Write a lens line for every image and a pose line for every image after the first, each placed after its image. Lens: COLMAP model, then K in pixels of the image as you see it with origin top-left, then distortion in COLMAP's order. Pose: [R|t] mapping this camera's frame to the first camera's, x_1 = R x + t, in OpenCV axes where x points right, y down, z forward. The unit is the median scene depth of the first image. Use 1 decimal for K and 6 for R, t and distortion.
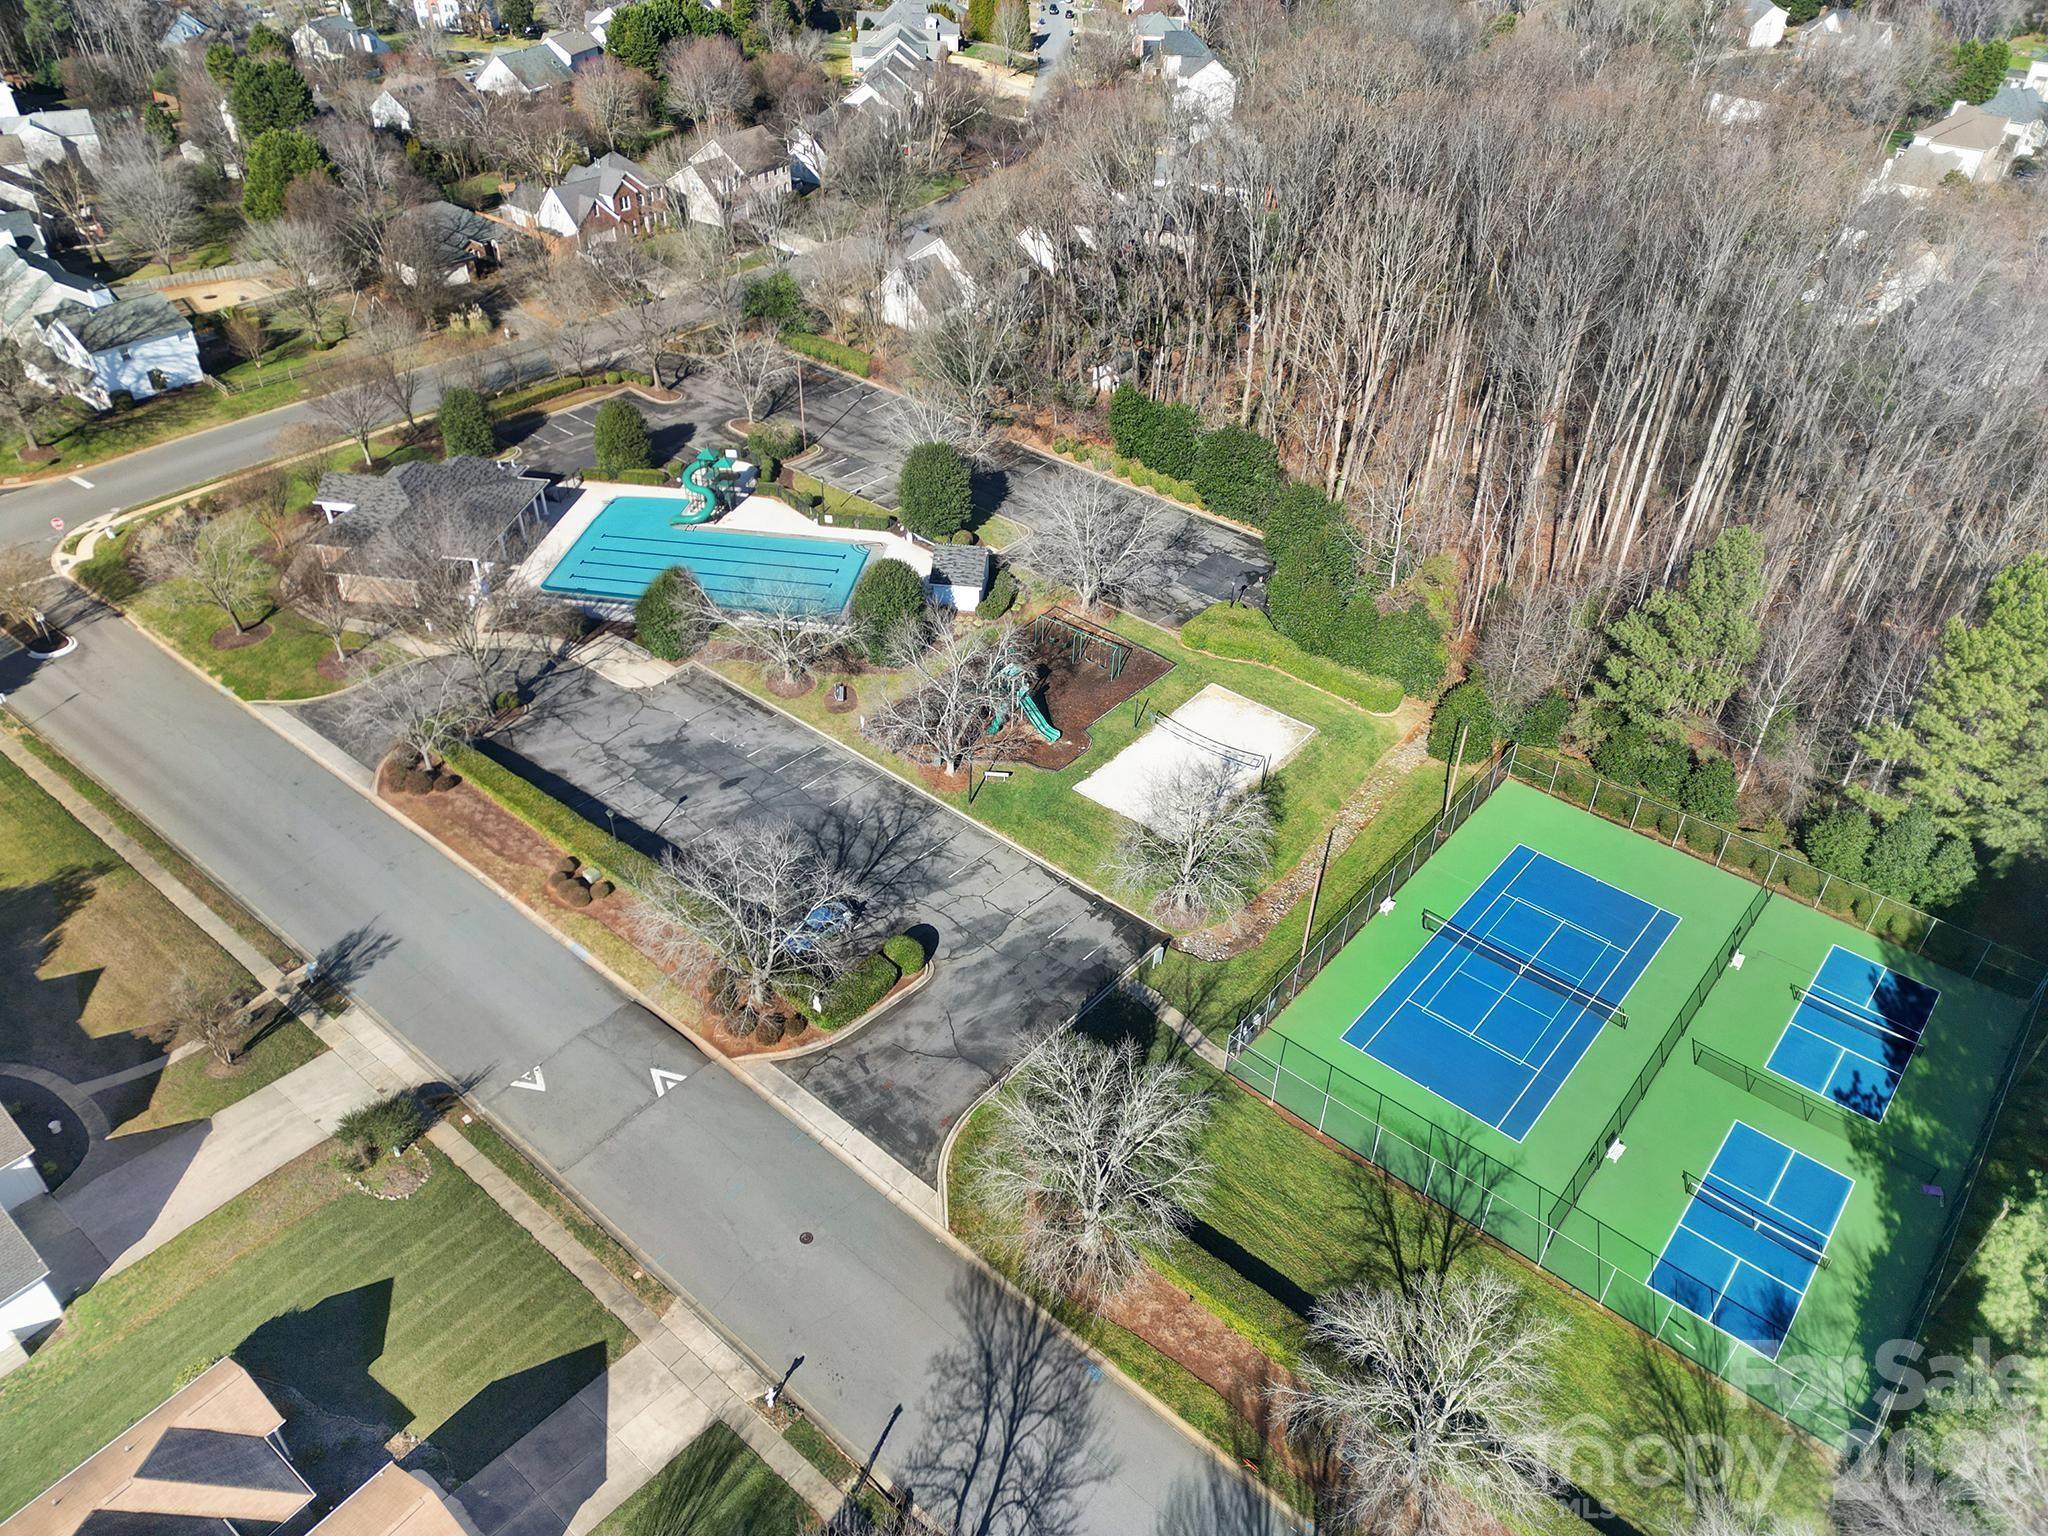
lens RADIAL K [[1427.8, 0, 1024.0], [0, 1427.8, 768.0], [0, 0, 1]] dist [0.093428, -0.078133]
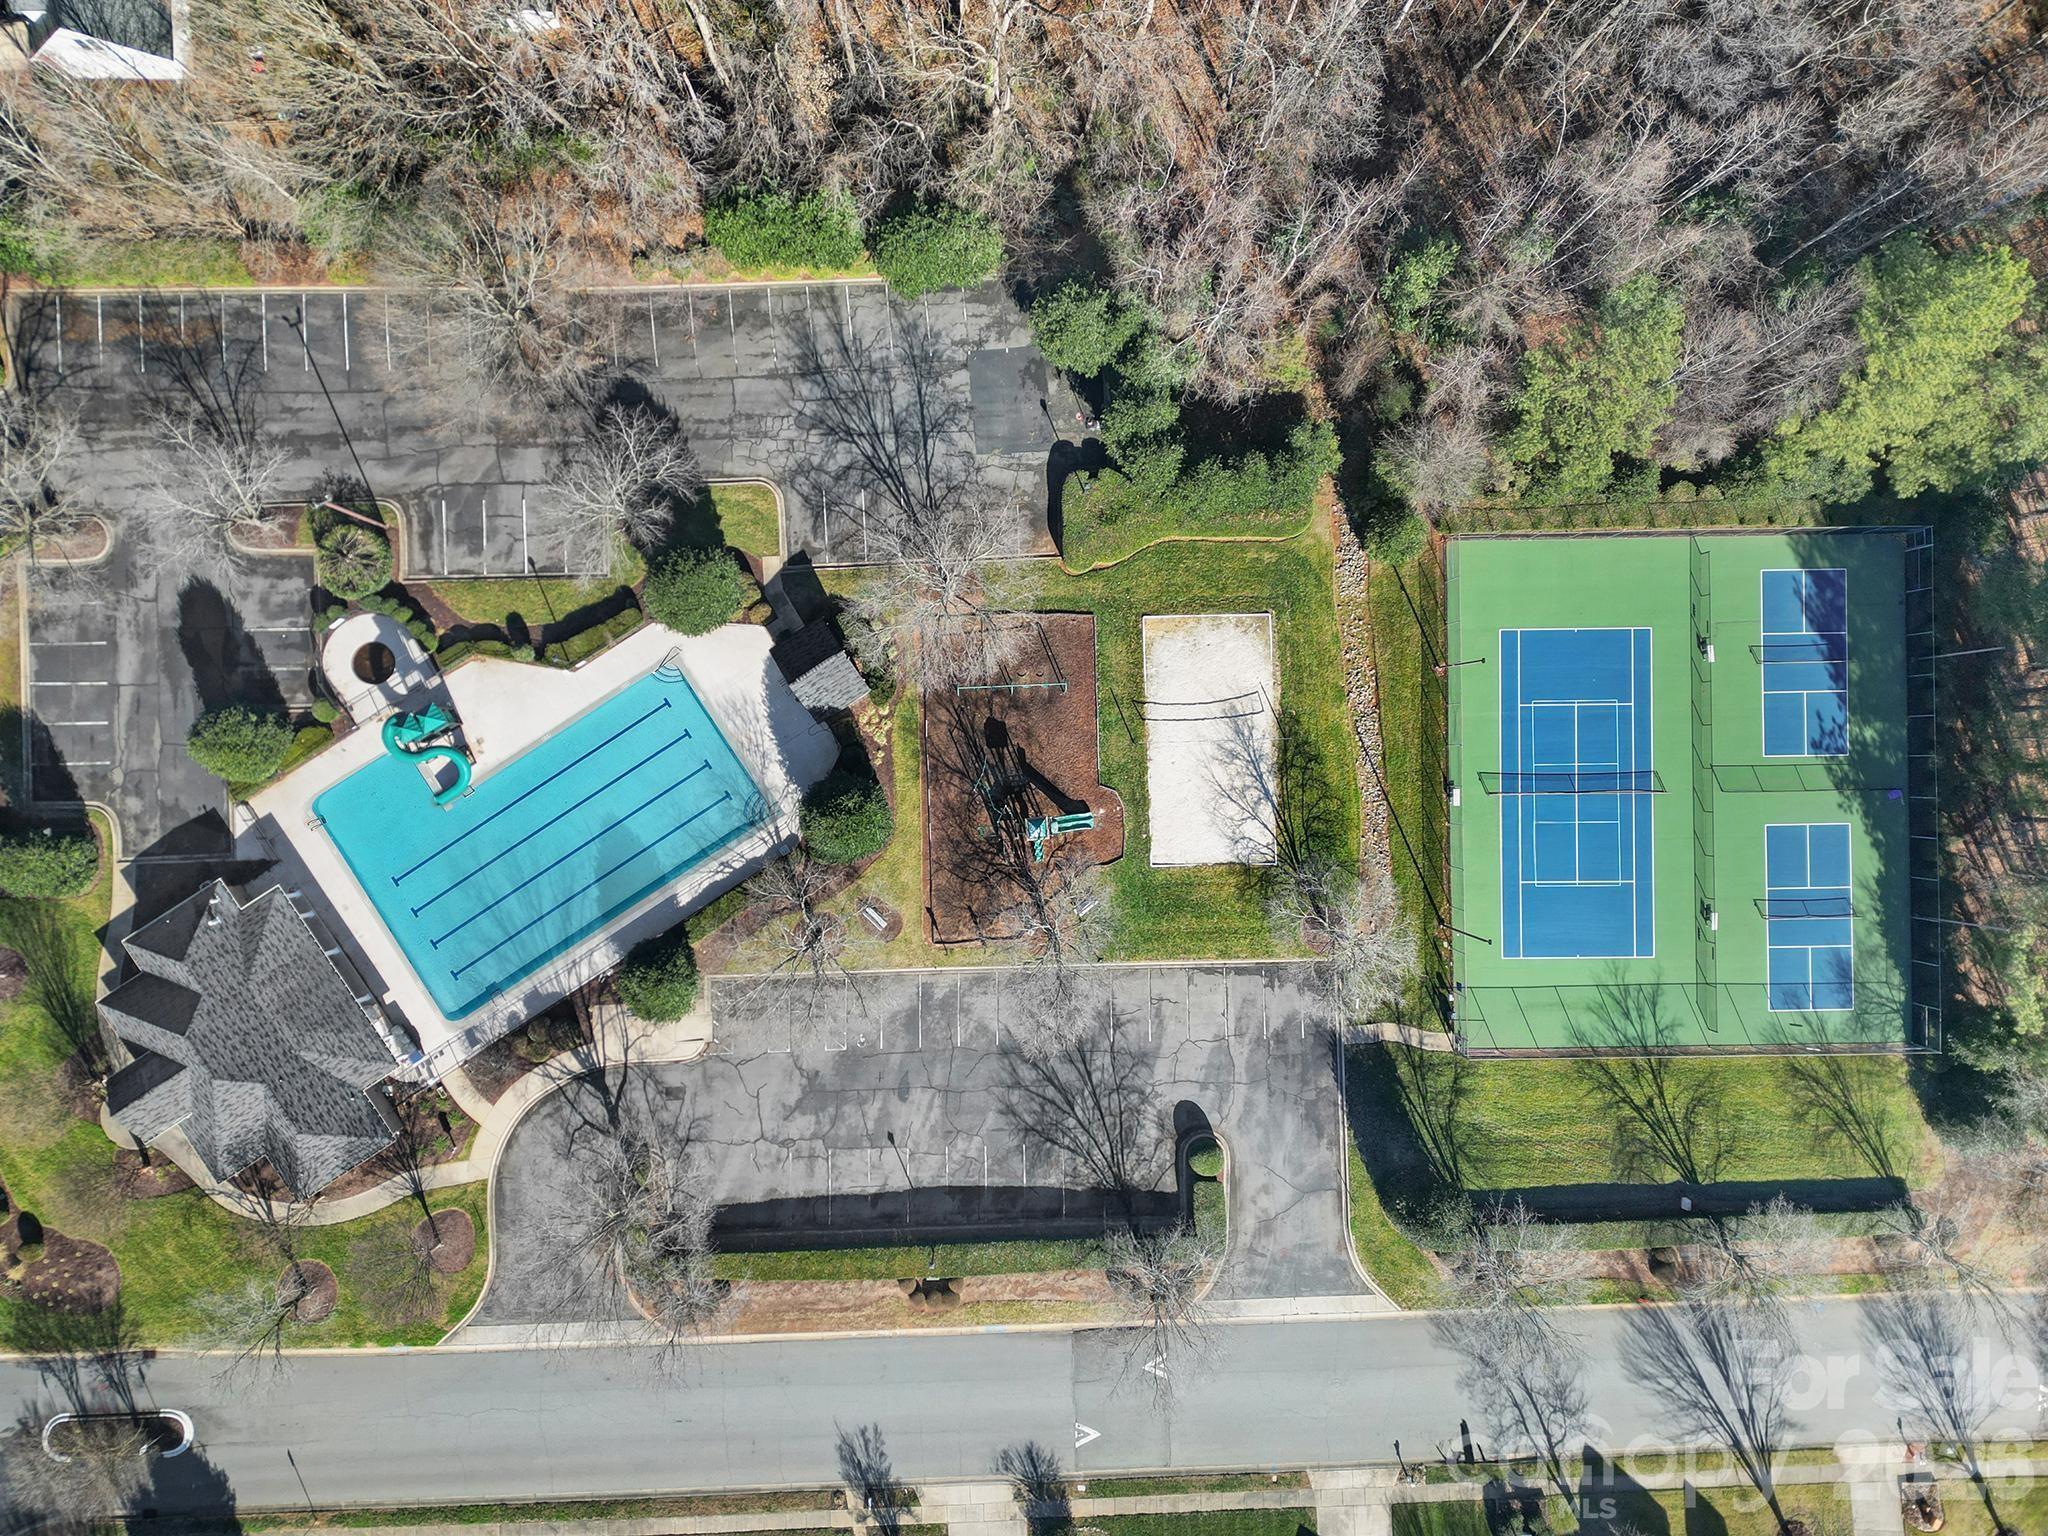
lens RADIAL K [[1427.8, 0, 1024.0], [0, 1427.8, 768.0], [0, 0, 1]] dist [0.093428, -0.078133]
pose [[0.758243, -0.651906, -0.009297, 0.024246], [0.383574, 0.434521, 0.814900, -1.061509], [-0.527199, -0.621458, 0.579527, 0.593058]]
